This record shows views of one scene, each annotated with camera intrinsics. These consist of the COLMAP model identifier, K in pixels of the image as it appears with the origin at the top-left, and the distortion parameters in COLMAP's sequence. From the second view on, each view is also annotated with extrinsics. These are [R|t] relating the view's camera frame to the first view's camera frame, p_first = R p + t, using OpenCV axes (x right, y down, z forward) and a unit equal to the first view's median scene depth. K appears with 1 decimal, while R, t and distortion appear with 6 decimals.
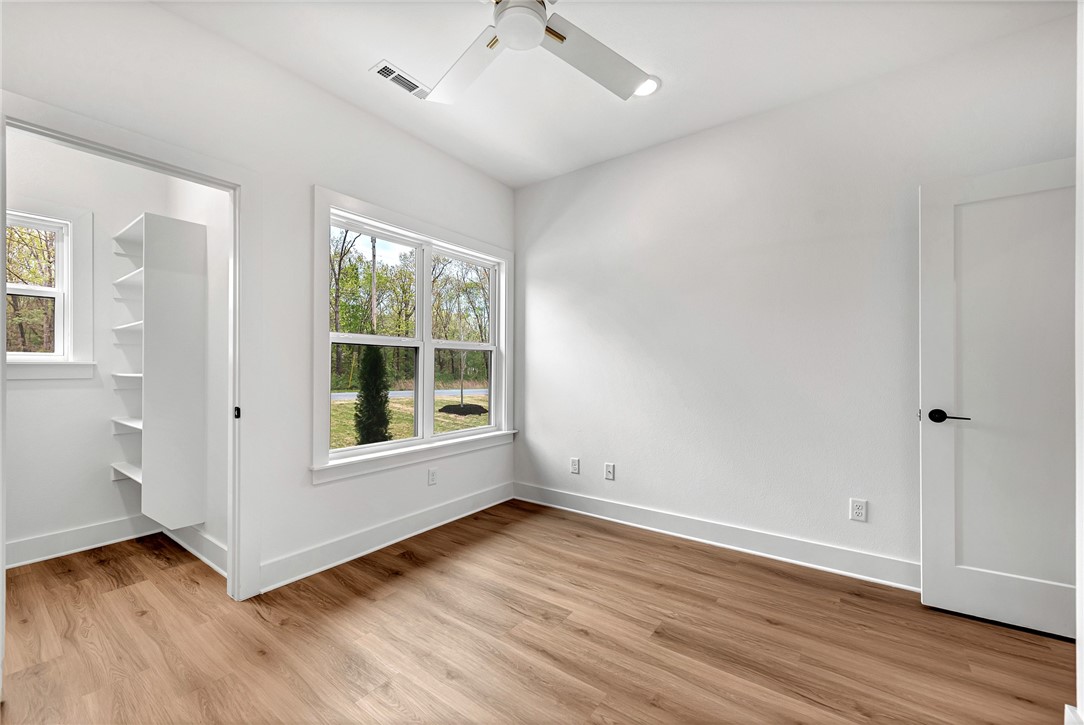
lens RADIAL K [[436.5, 0, 539.2], [0, 436.5, 369.2], [0, 0, 1]] dist [0.011750, -0.000063]
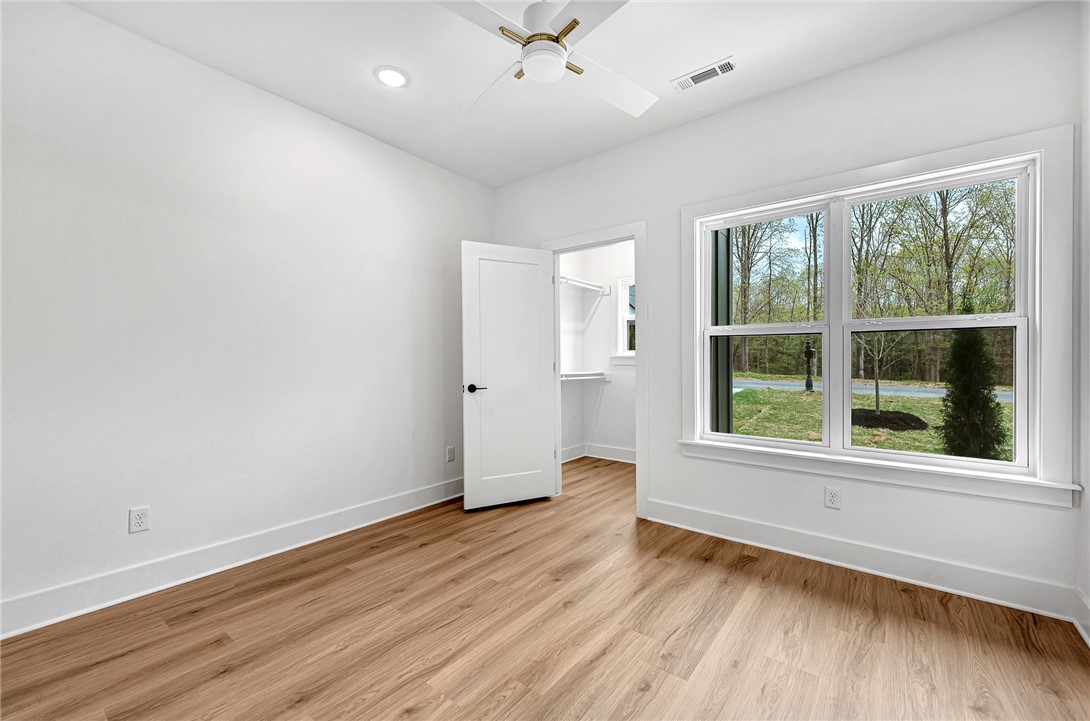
lens RADIAL K [[436.5, 0, 545.0], [0, 436.5, 360.5], [0, 0, 1]] dist [-0.000717, -0.000086]
pose [[-0.032640, 0.000166, -0.999467, 0.595944], [-0.004882, 0.999988, 0.000325, 0.003960], [0.999455, 0.004890, -0.032639, 0.557241]]
